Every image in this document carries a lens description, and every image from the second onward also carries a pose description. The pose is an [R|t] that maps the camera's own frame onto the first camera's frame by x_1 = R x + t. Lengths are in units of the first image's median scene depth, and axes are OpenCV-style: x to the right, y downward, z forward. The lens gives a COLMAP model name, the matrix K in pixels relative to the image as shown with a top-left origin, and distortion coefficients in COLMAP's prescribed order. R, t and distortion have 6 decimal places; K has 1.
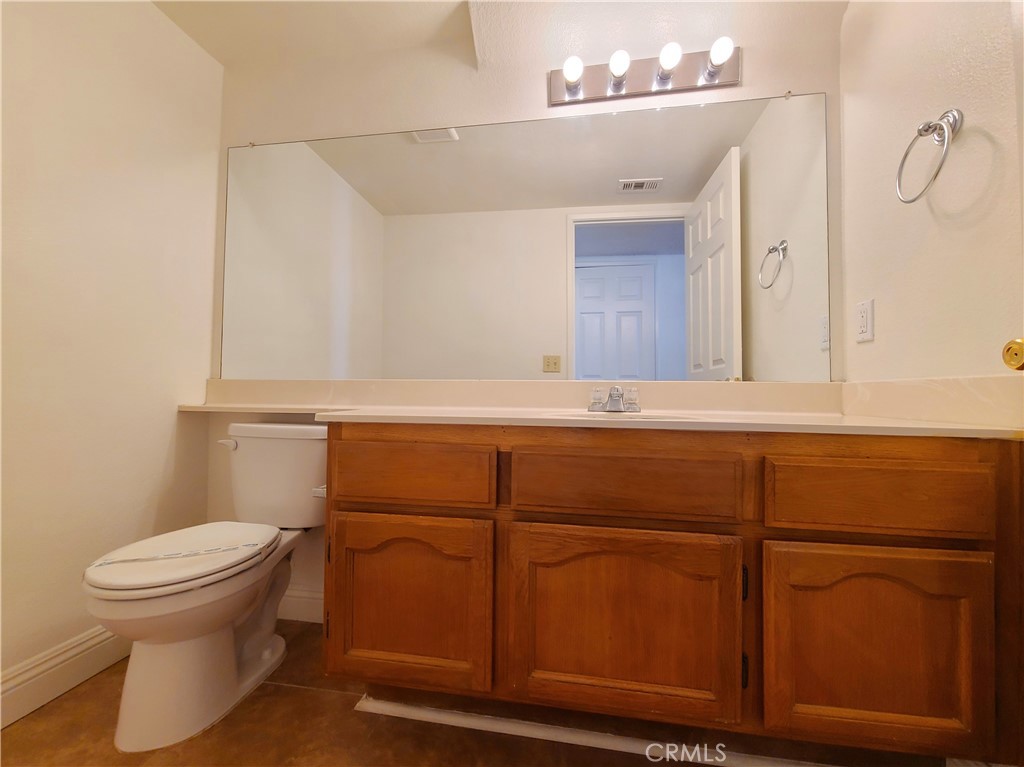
lens RADIAL K [[429.4, 0, 511.6], [0, 429.4, 386.2], [0, 0, 1]] dist [0.000051, -0.000081]
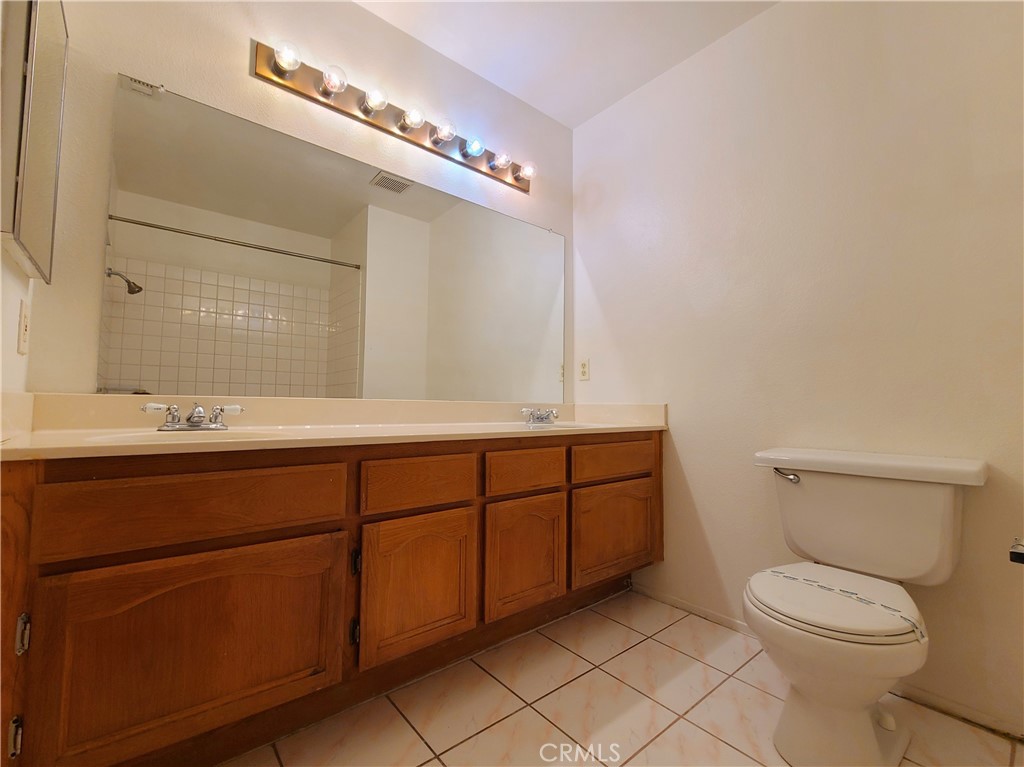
lens RADIAL K [[432.6, 0, 510.6], [0, 432.6, 381.7], [0, 0, 1]] dist [-0.001194, -0.000659]
pose [[0.634588, 0.038415, 0.771896, -0.508951], [-0.029725, 0.999238, -0.025292, -0.025198], [-0.772279, -0.006895, 0.635246, 0.026292]]
